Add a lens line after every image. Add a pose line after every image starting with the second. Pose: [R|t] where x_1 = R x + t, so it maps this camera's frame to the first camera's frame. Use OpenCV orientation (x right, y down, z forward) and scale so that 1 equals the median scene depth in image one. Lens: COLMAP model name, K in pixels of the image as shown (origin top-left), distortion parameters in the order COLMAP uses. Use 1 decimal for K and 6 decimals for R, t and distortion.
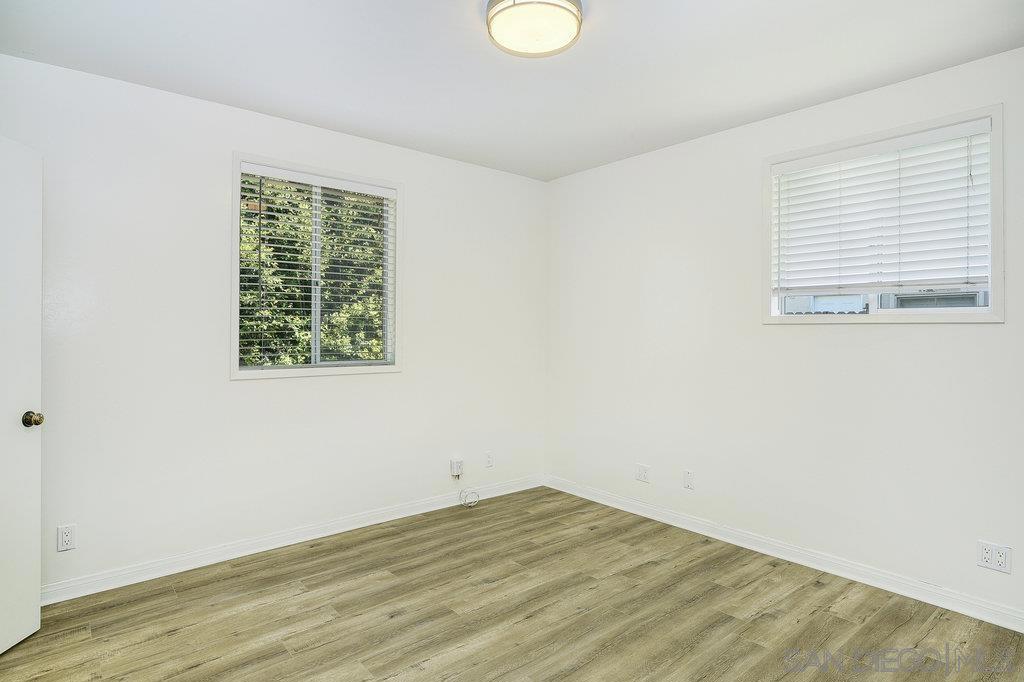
lens RADIAL K [[552.2, 0, 512.1], [0, 552.2, 337.5], [0, 0, 1]] dist [-0.003607, -0.004994]
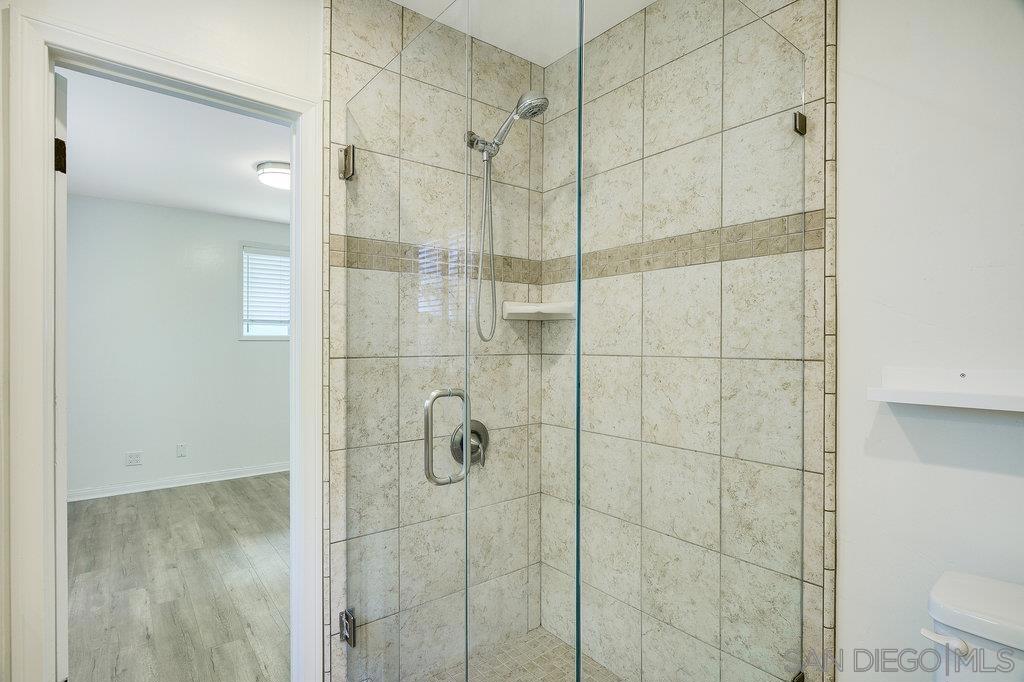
lens RADIAL K [[515.0, 0, 514.2], [0, 515.0, 341.8], [0, 0, 1]] dist [-0.019790, 0.001991]
pose [[0.033983, -0.002607, 0.999419, -1.215208], [0.009541, 0.999952, 0.002284, -0.018371], [-0.999377, 0.009458, 0.034006, 0.133378]]
